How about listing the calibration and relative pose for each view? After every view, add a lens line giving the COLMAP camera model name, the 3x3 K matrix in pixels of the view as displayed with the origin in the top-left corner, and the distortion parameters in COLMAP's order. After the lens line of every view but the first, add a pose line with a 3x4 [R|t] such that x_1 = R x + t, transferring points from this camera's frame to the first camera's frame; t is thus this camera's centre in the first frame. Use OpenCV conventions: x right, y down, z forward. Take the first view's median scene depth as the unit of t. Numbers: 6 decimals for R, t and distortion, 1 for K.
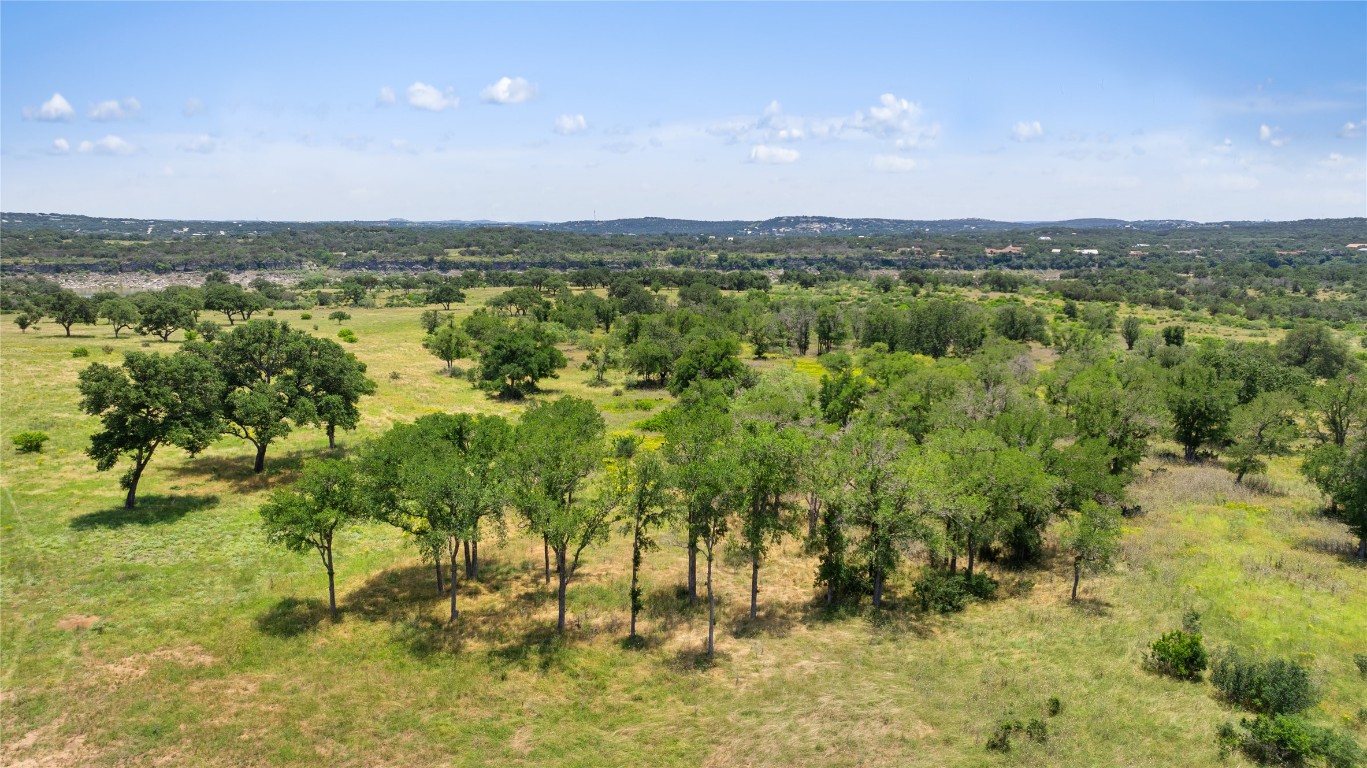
lens RADIAL K [[966.3, 0, 699.3], [0, 966.3, 389.5], [0, 0, 1]] dist [-0.021294, 0.016166]
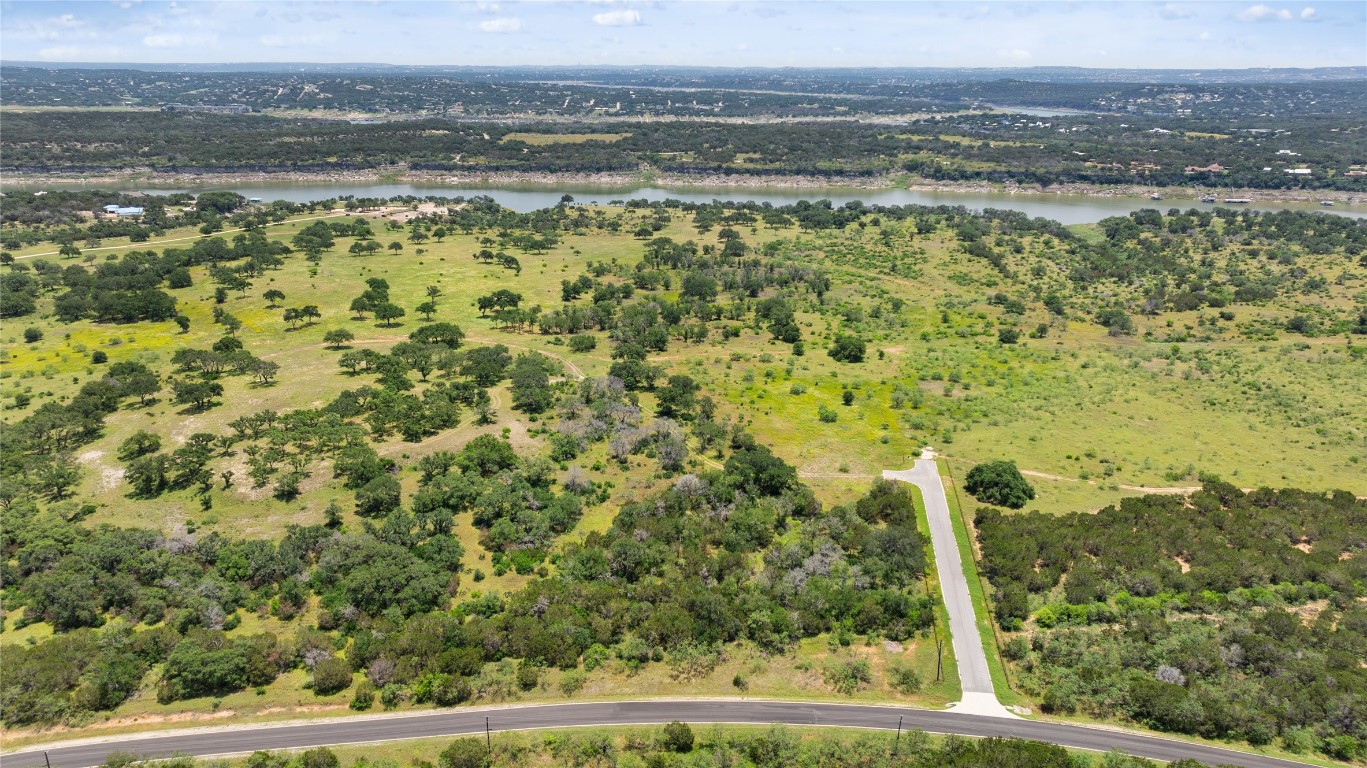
lens RADIAL K [[966.3, 0, 682.3], [0, 966.3, 377.9], [0, 0, 1]] dist [-0.021294, 0.016166]
pose [[0.915438, 0.121008, -0.383836, 0.248113], [-0.064478, 0.985506, 0.156911, -0.044952], [0.397260, -0.118893, 0.909972, -0.347380]]
